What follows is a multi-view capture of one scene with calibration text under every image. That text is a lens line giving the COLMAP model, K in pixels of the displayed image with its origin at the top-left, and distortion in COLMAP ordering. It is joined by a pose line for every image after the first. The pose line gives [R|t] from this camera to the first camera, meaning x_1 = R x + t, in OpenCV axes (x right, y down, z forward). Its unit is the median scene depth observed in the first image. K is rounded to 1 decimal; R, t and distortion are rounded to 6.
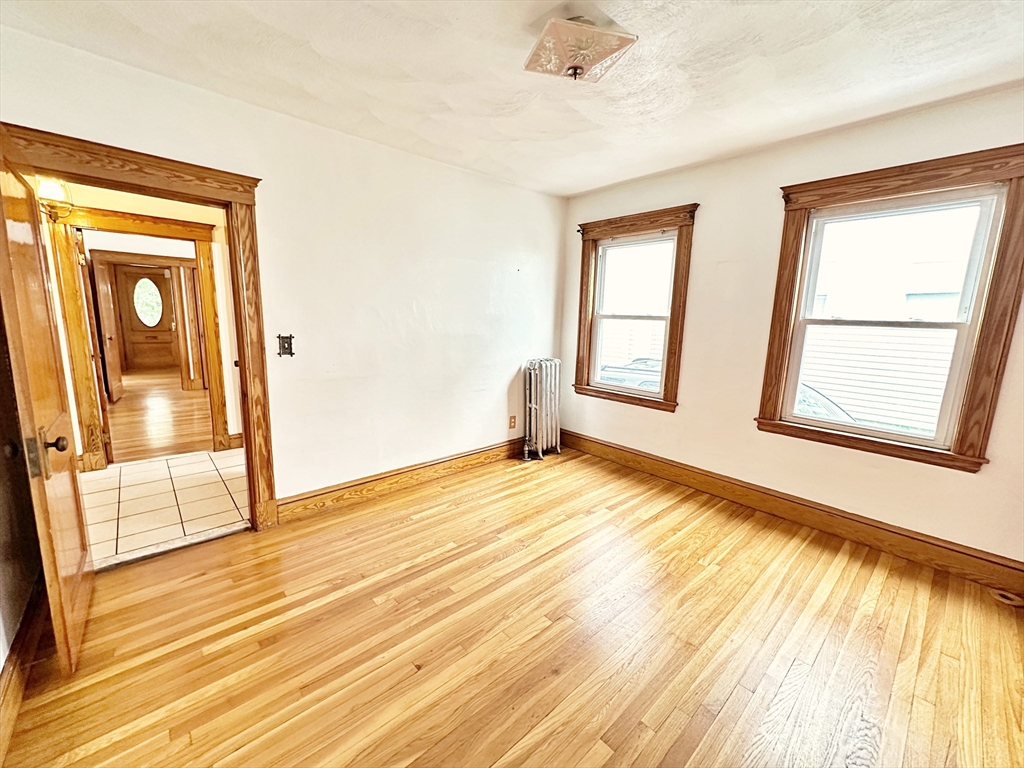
lens RADIAL K [[411.0, 0, 521.4], [0, 411.0, 385.6], [0, 0, 1]] dist [-0.003172, 0.000845]
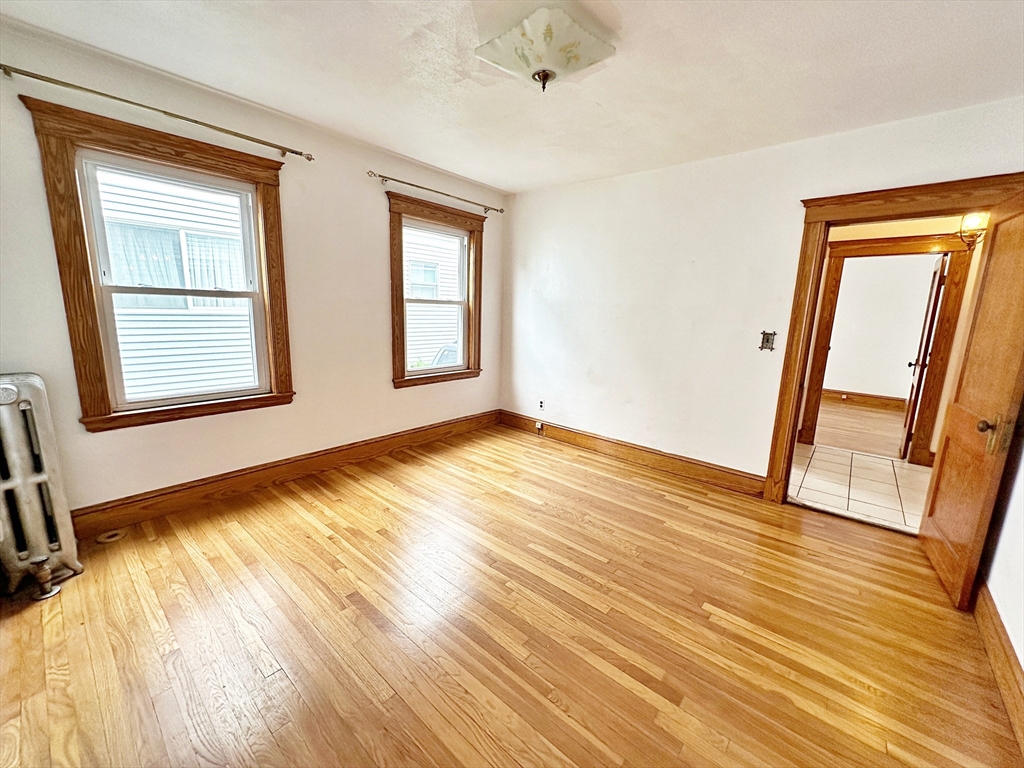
lens RADIAL K [[411.0, 0, 519.0], [0, 411.0, 377.9], [0, 0, 1]] dist [-0.003172, 0.000845]
pose [[-0.118806, -0.199946, 0.972577, -0.835842], [0.129698, 0.967997, 0.214848, -0.178374], [-0.984410, 0.151667, -0.089071, 0.944148]]
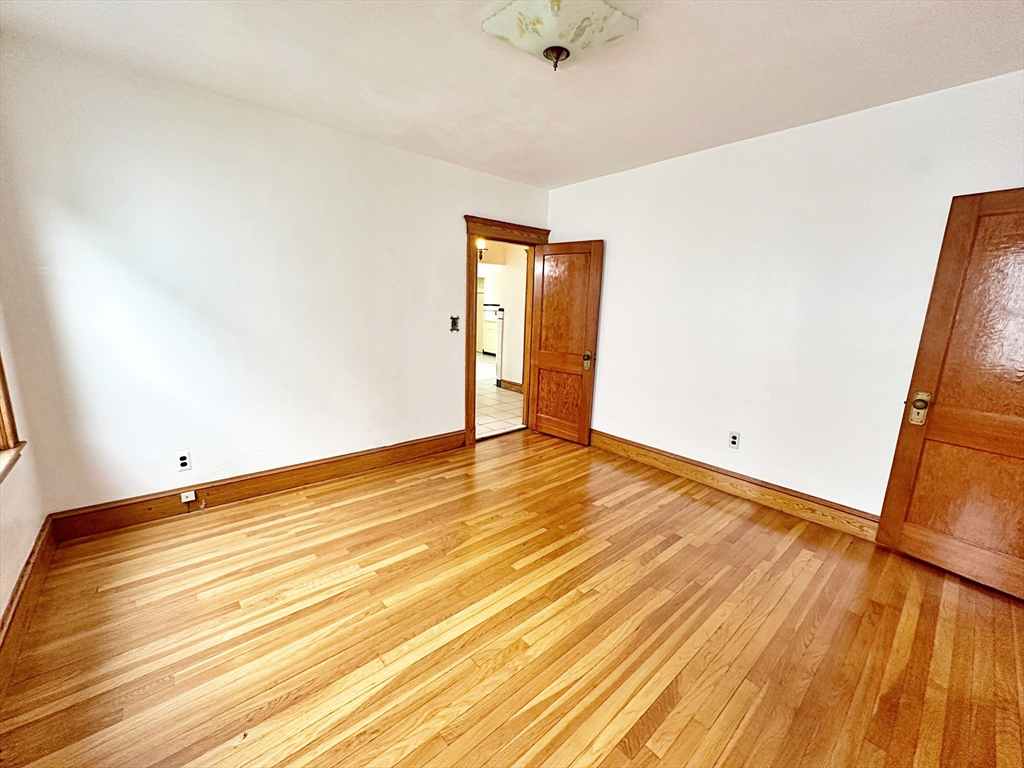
lens RADIAL K [[411.0, 0, 507.2], [0, 411.0, 379.5], [0, 0, 1]] dist [-0.003172, 0.000845]
pose [[-0.997375, -0.070432, 0.016807, 0.095730], [-0.060259, 0.936042, 0.346691, -0.279604], [-0.040150, 0.344768, -0.937829, 1.614965]]
